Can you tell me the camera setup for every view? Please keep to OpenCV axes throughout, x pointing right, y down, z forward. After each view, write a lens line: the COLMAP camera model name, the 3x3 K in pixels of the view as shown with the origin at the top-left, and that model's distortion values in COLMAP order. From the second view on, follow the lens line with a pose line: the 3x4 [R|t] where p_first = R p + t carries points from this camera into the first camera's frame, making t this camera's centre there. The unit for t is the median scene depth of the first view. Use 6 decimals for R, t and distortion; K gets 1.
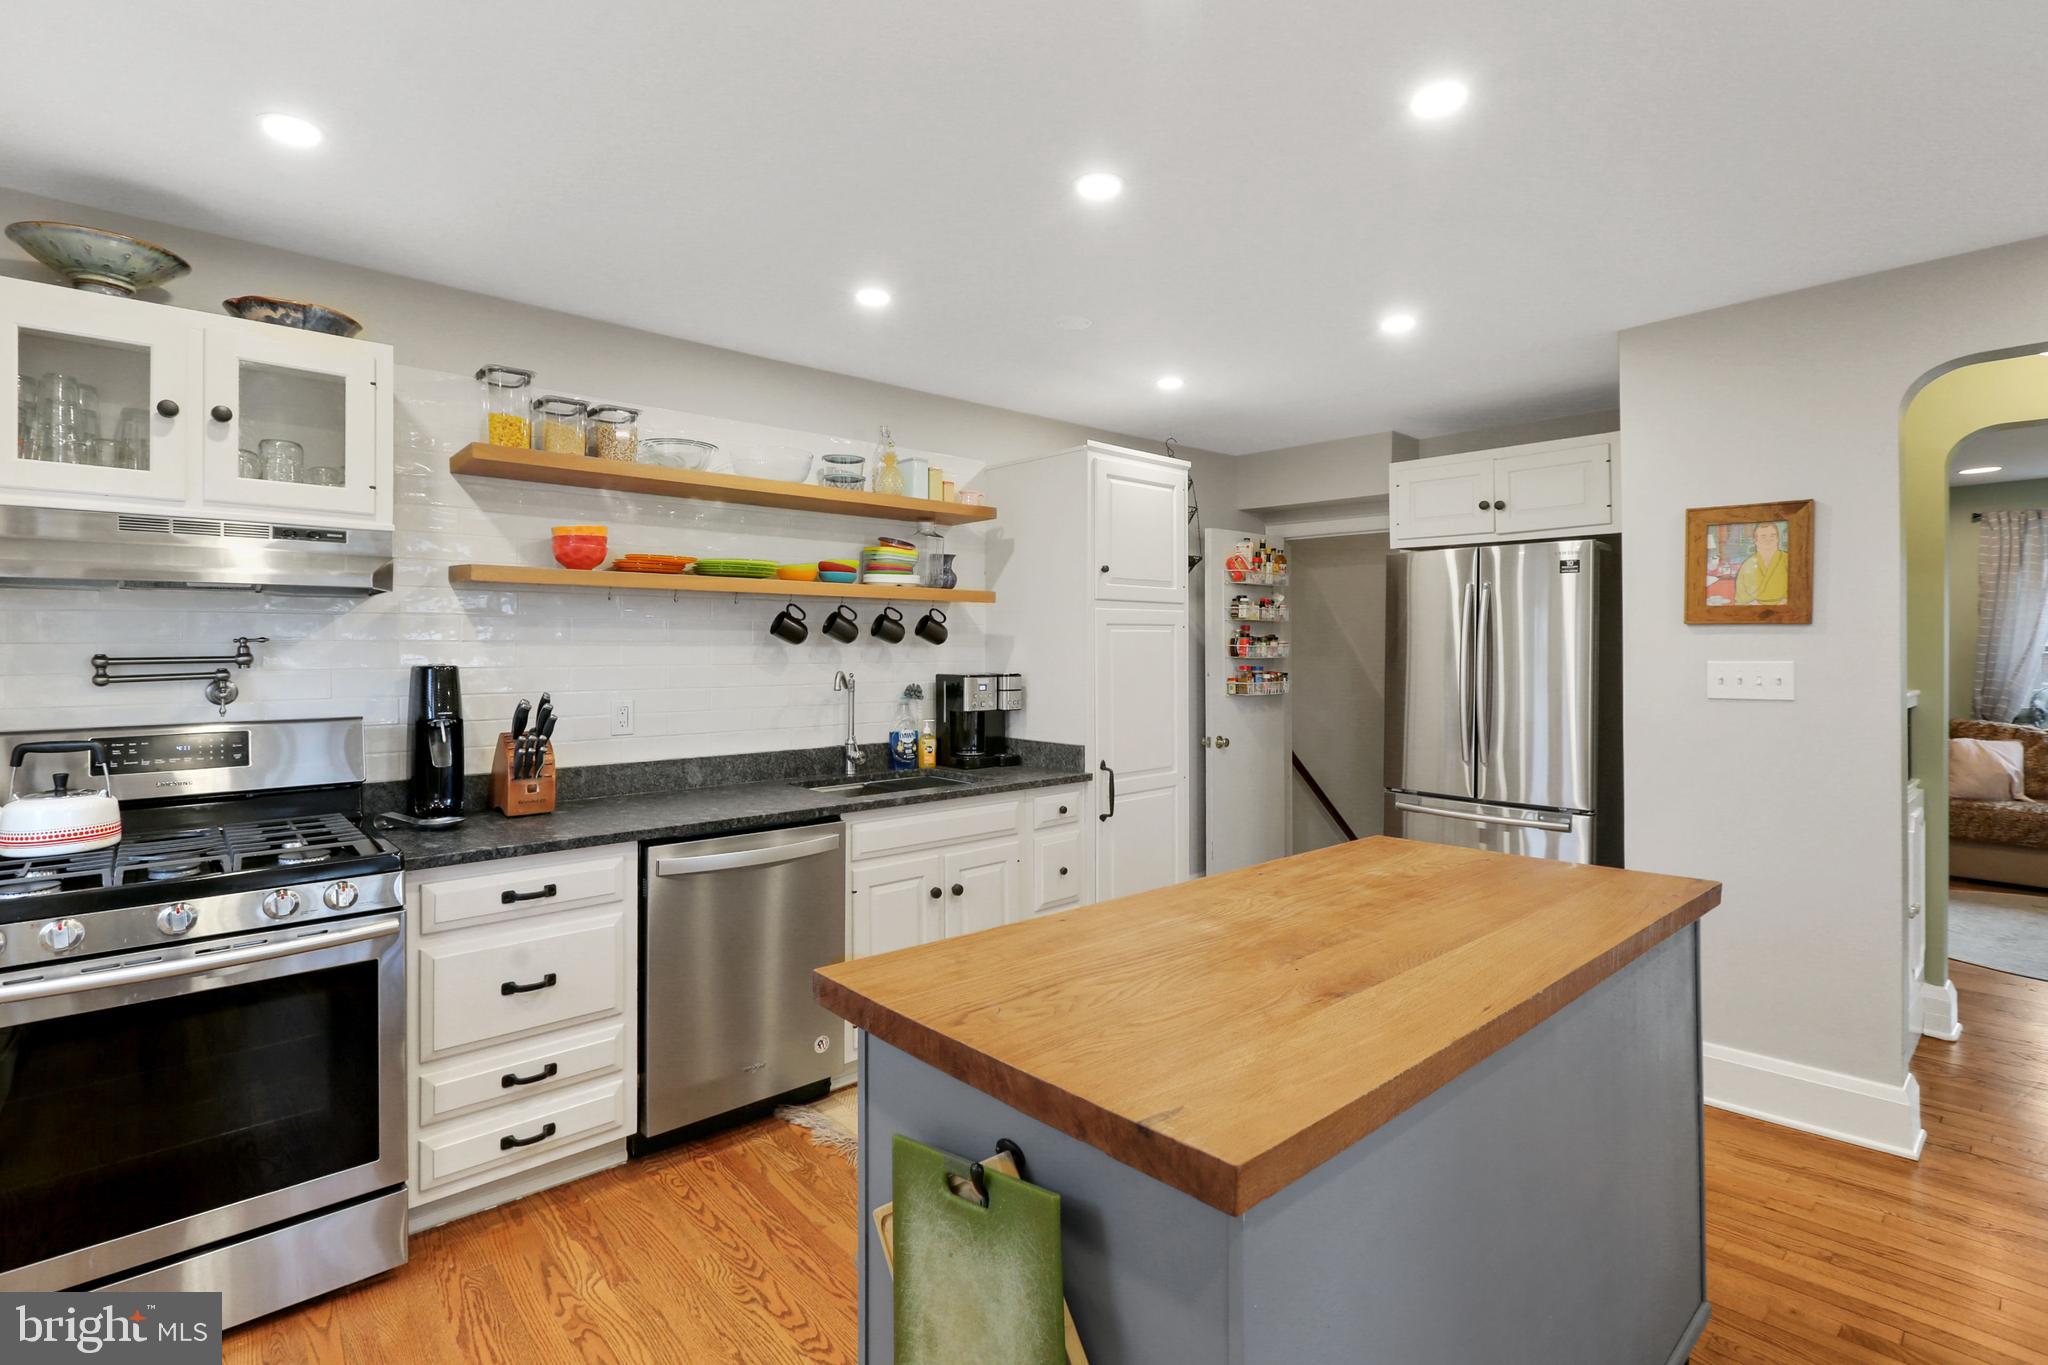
lens RADIAL K [[966.6, 0, 1004.9], [0, 966.6, 647.1], [0, 0, 1]] dist [0.002009, 0.000333]
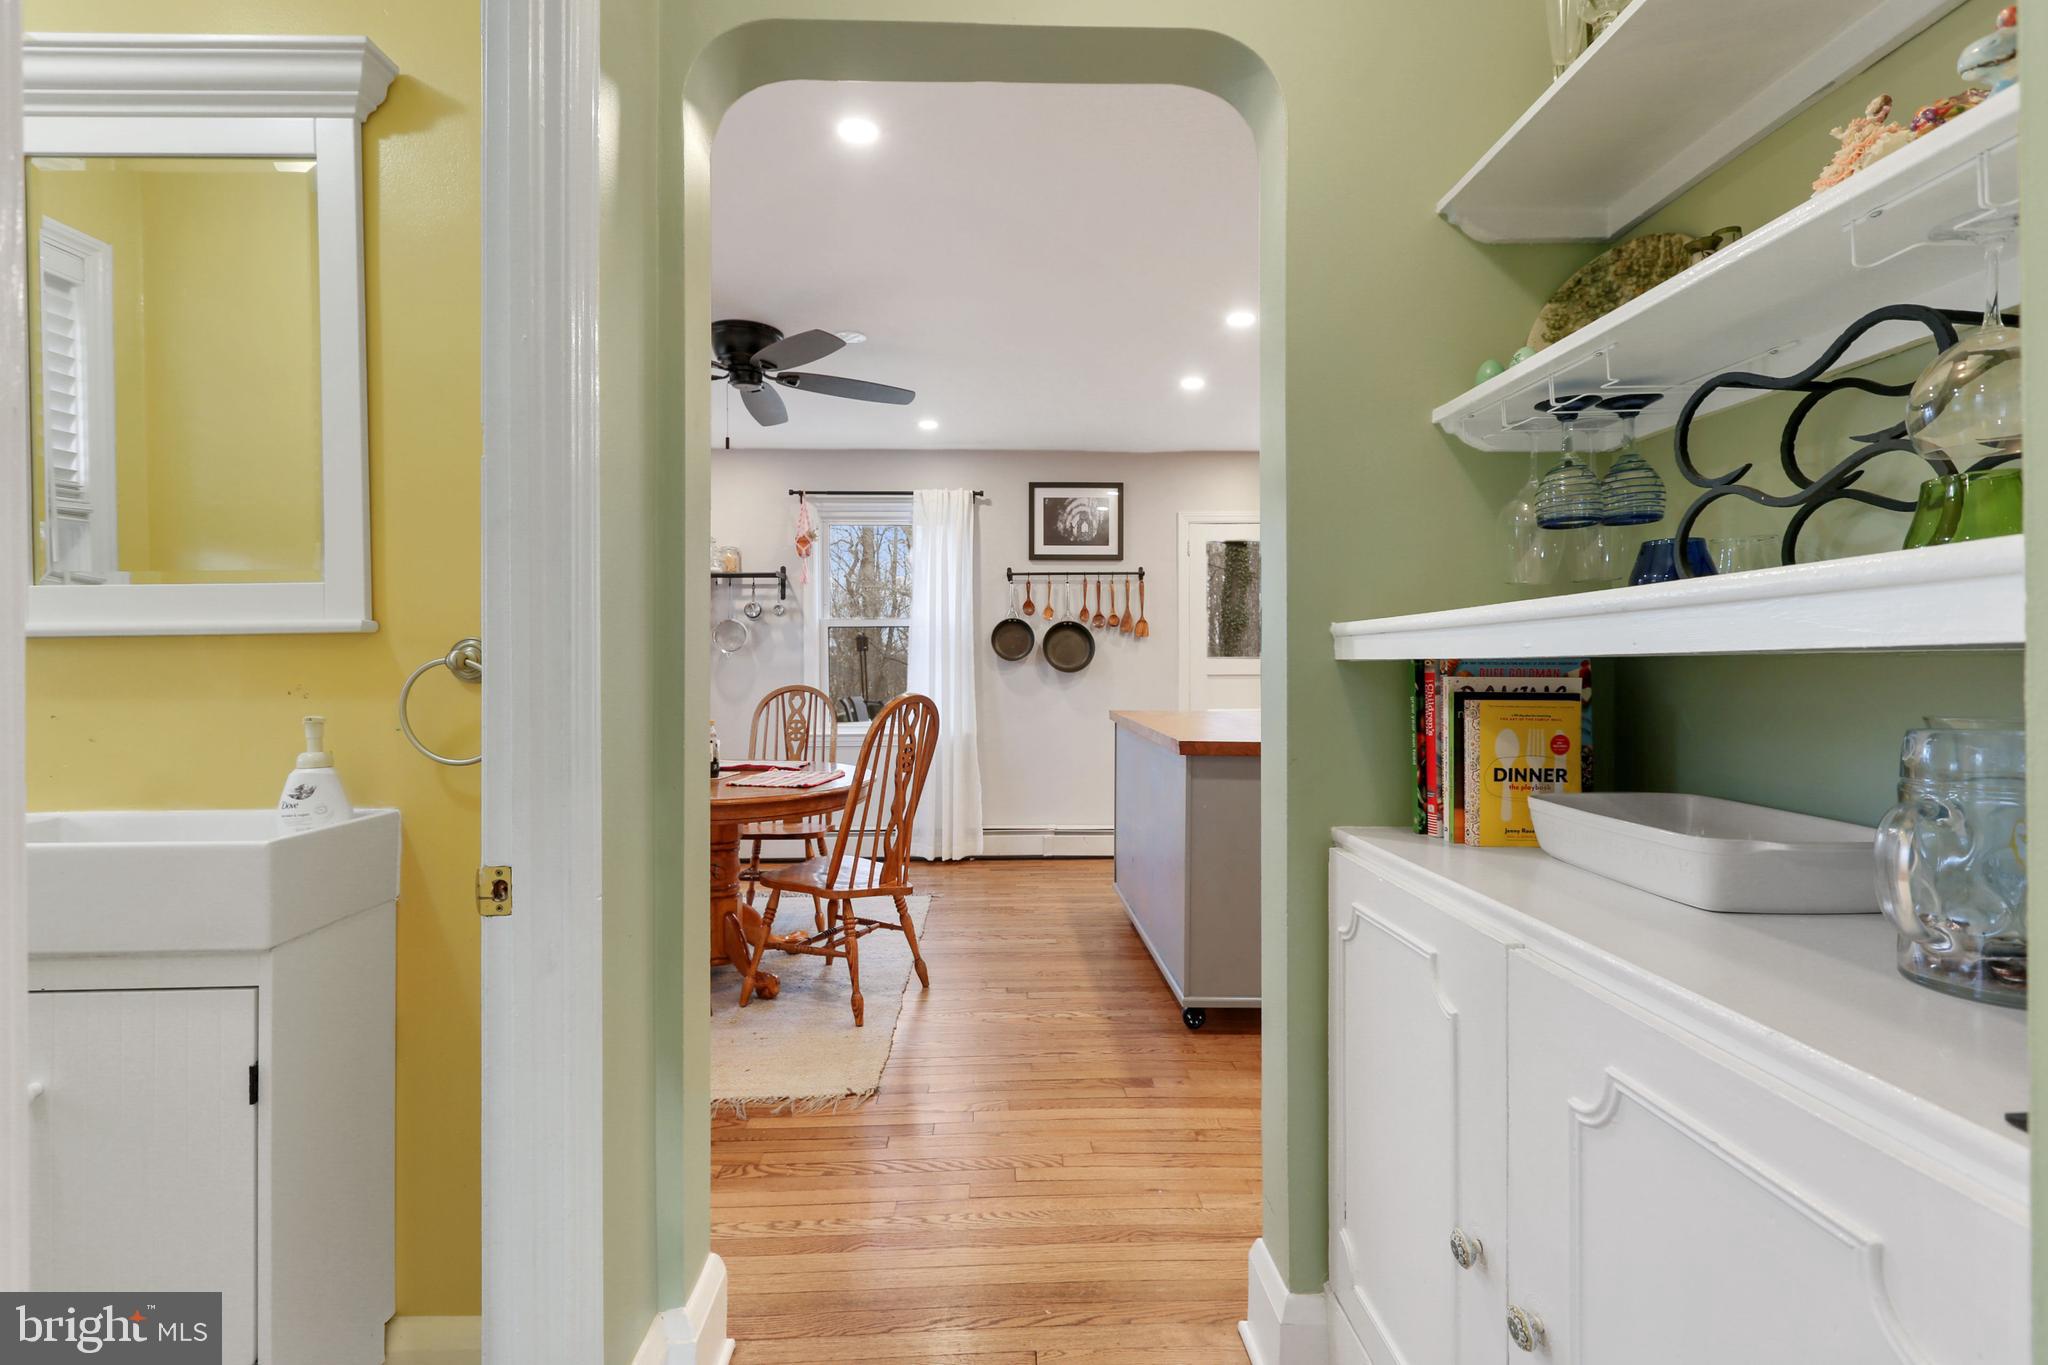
lens RADIAL K [[939.2, 0, 1014.7], [0, 939.2, 660.0], [0, 0, 1]] dist [-0.001842, -0.000666]
pose [[-0.637188, 0.001470, -0.770707, 1.284560], [0.008530, 0.999950, -0.005145, 0.070277], [0.770661, -0.009852, -0.637169, 1.085979]]
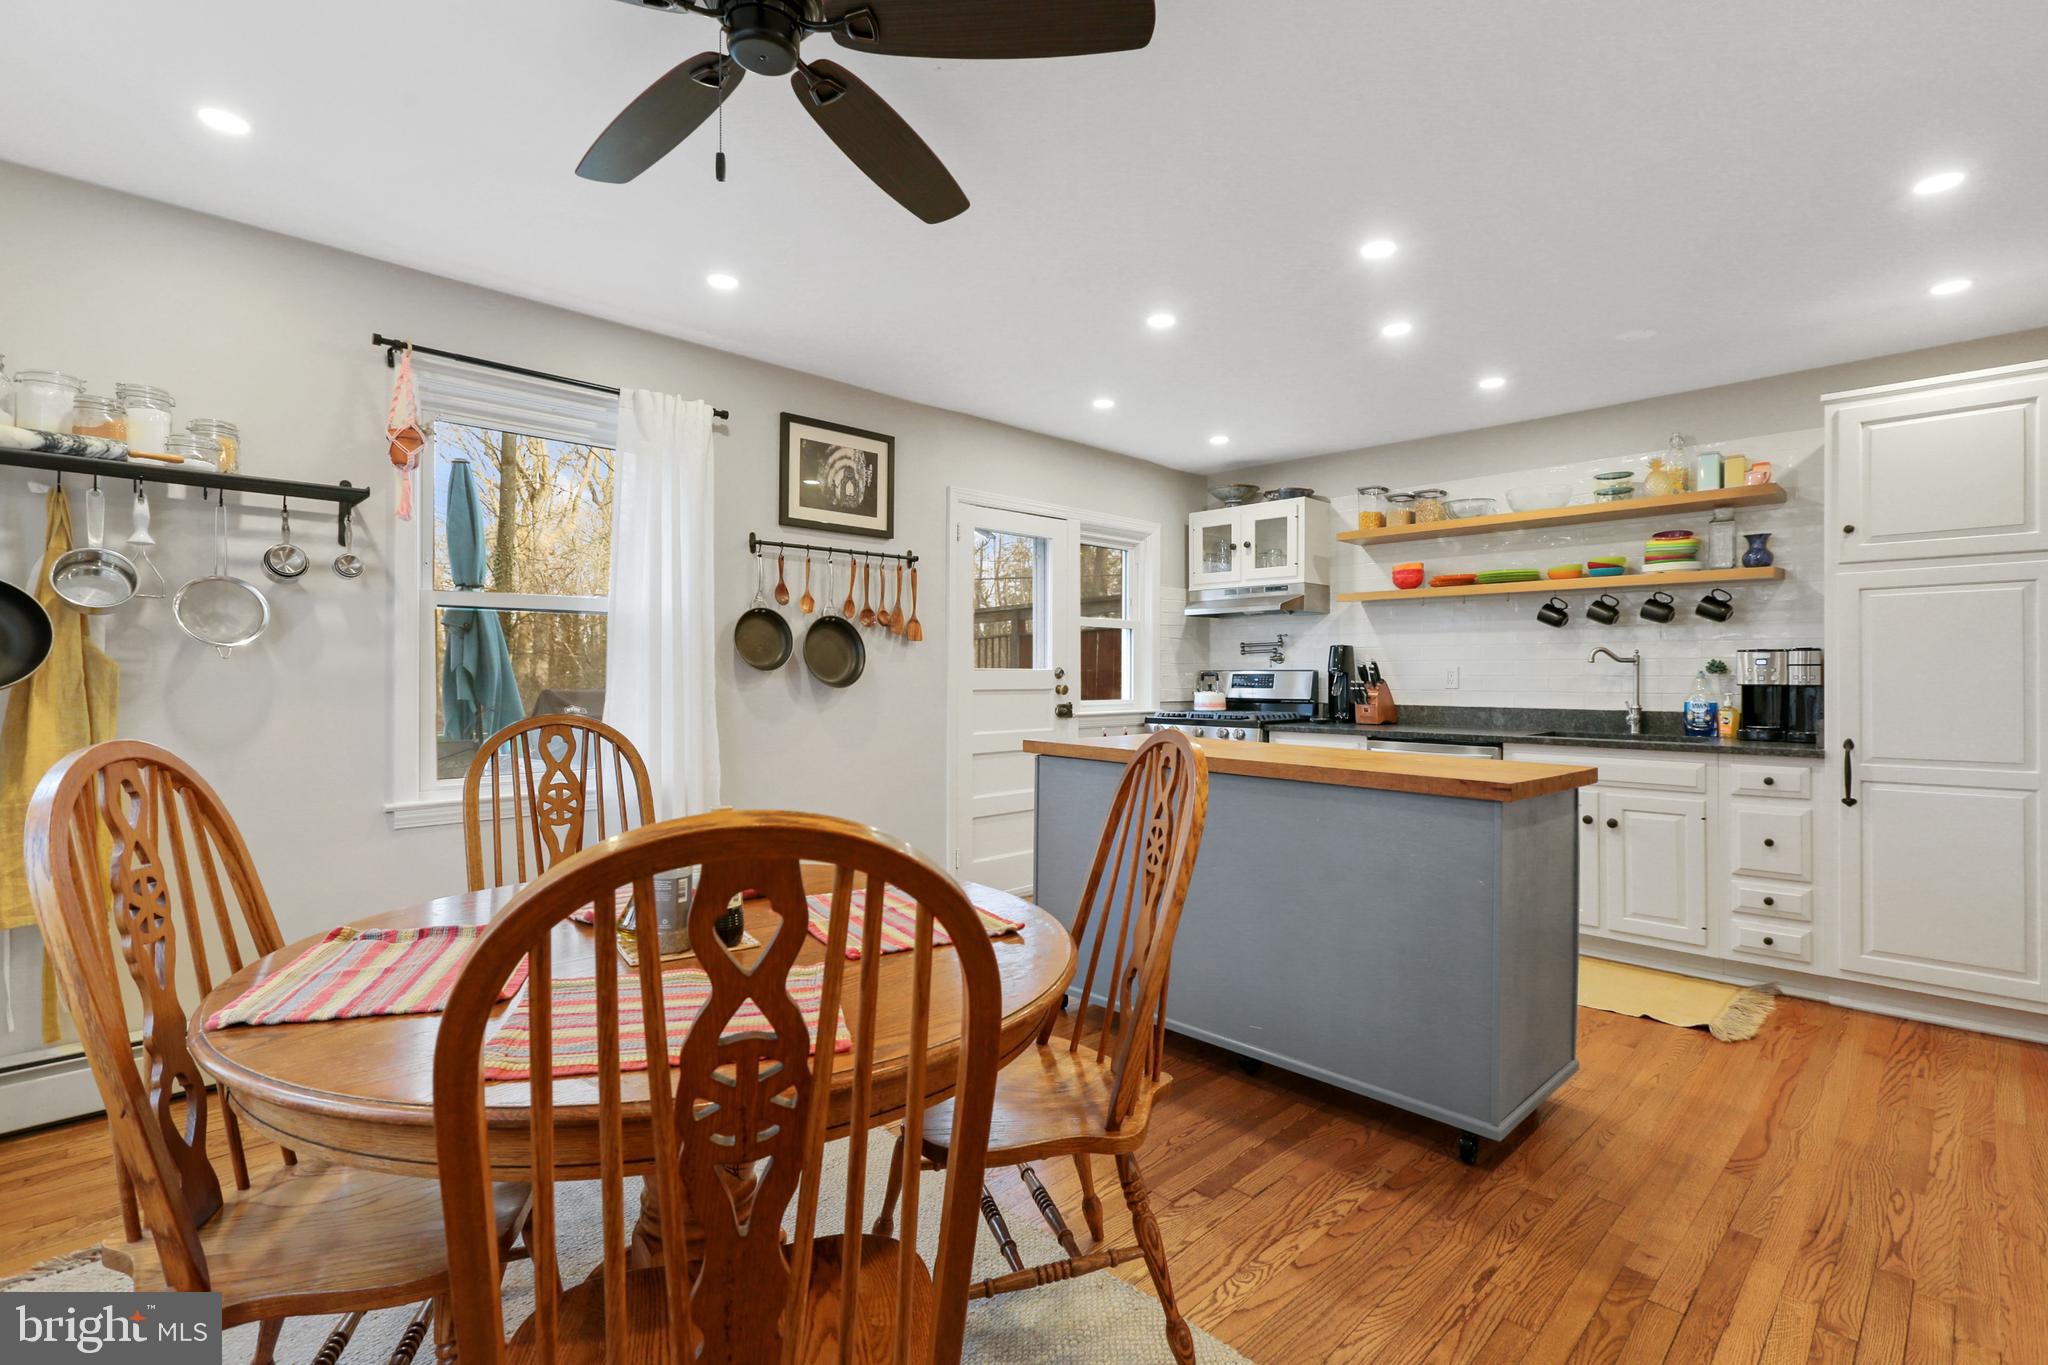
lens RADIAL K [[929.2, 0, 1020.9], [0, 929.2, 674.5], [0, 0, 1]] dist [-0.002893, -0.001345]
pose [[0.049036, 0.001837, -0.998795, 1.122938], [-0.000670, 0.999998, 0.001807, 0.065794], [0.998797, 0.000581, 0.049037, 0.212191]]
